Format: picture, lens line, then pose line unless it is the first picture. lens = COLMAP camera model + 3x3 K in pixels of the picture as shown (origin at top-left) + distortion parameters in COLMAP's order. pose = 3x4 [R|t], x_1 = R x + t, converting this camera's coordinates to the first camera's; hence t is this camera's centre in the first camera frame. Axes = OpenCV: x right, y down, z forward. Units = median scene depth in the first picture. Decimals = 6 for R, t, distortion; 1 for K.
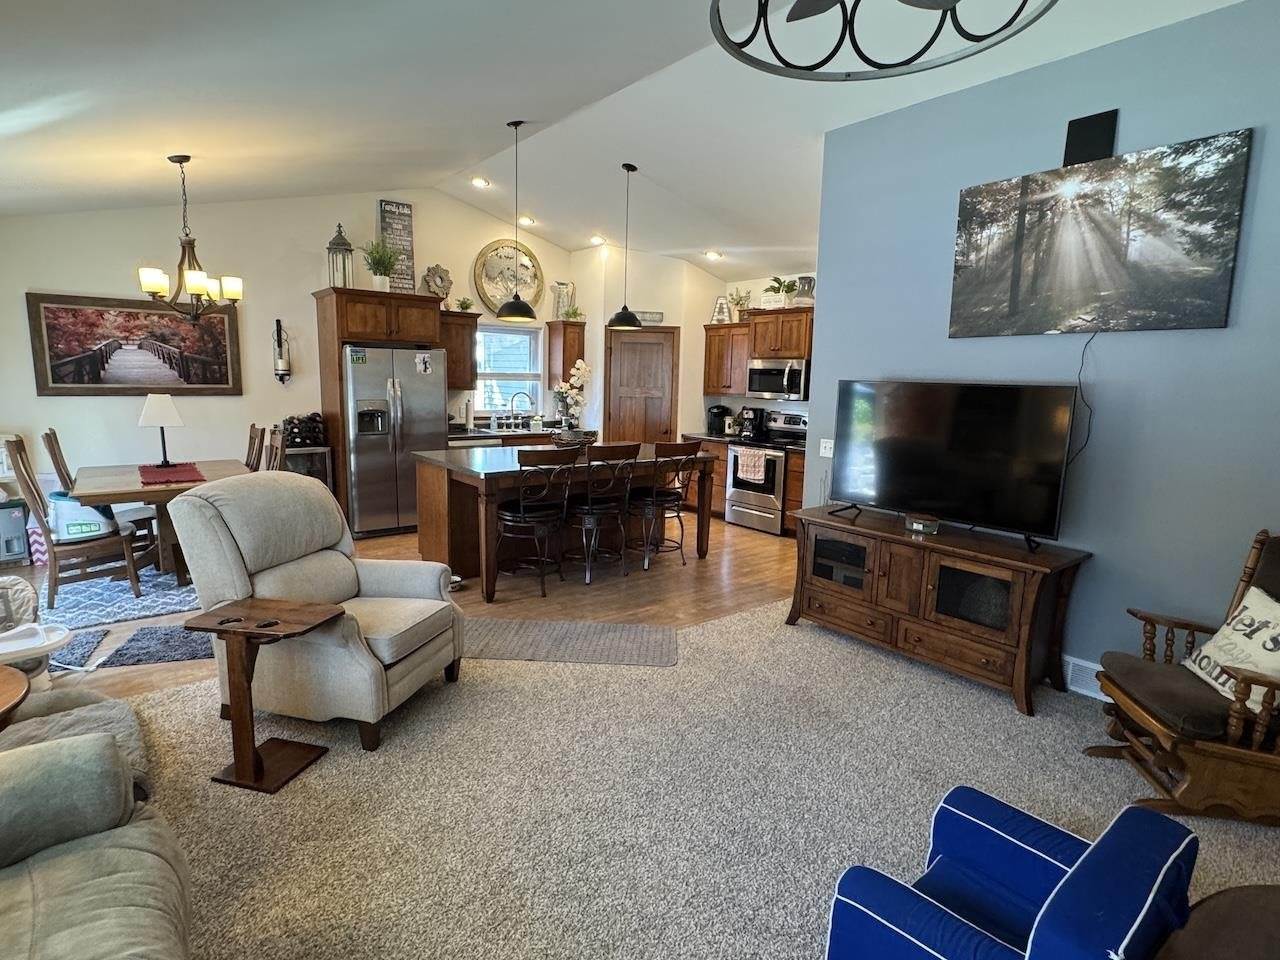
lens RADIAL K [[667.6, 0, 633.9], [0, 667.6, 476.0], [0, 0, 1]] dist [-0.003449, 0.001652]
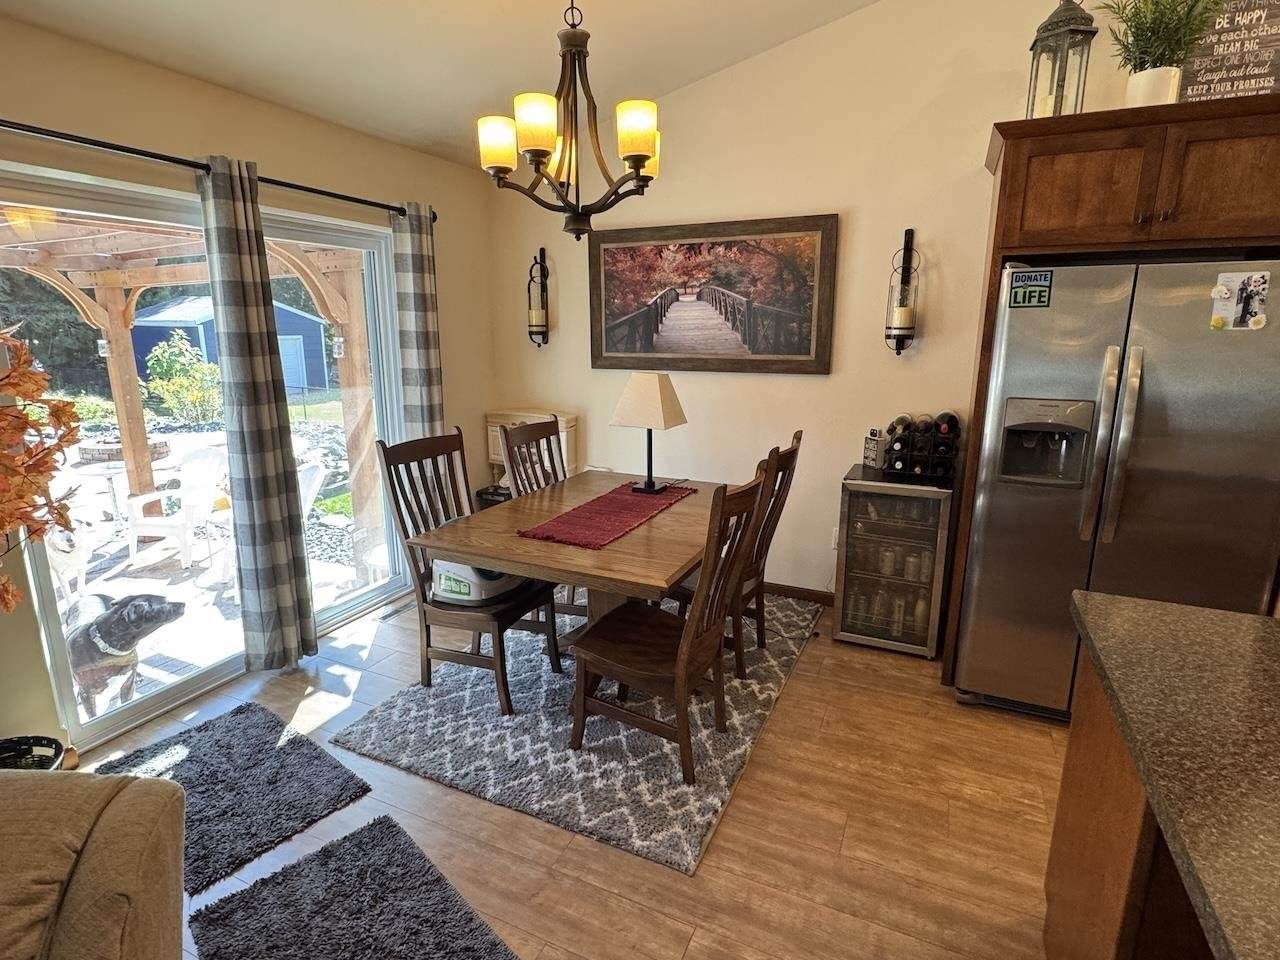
lens RADIAL K [[667.6, 0, 633.9], [0, 667.6, 476.0], [0, 0, 1]] dist [-0.003449, 0.001652]
pose [[0.447877, 0.173540, -0.877092, -0.130680], [-0.122868, 0.983622, 0.131876, -0.081415], [0.885613, 0.048702, 0.461864, 0.535540]]
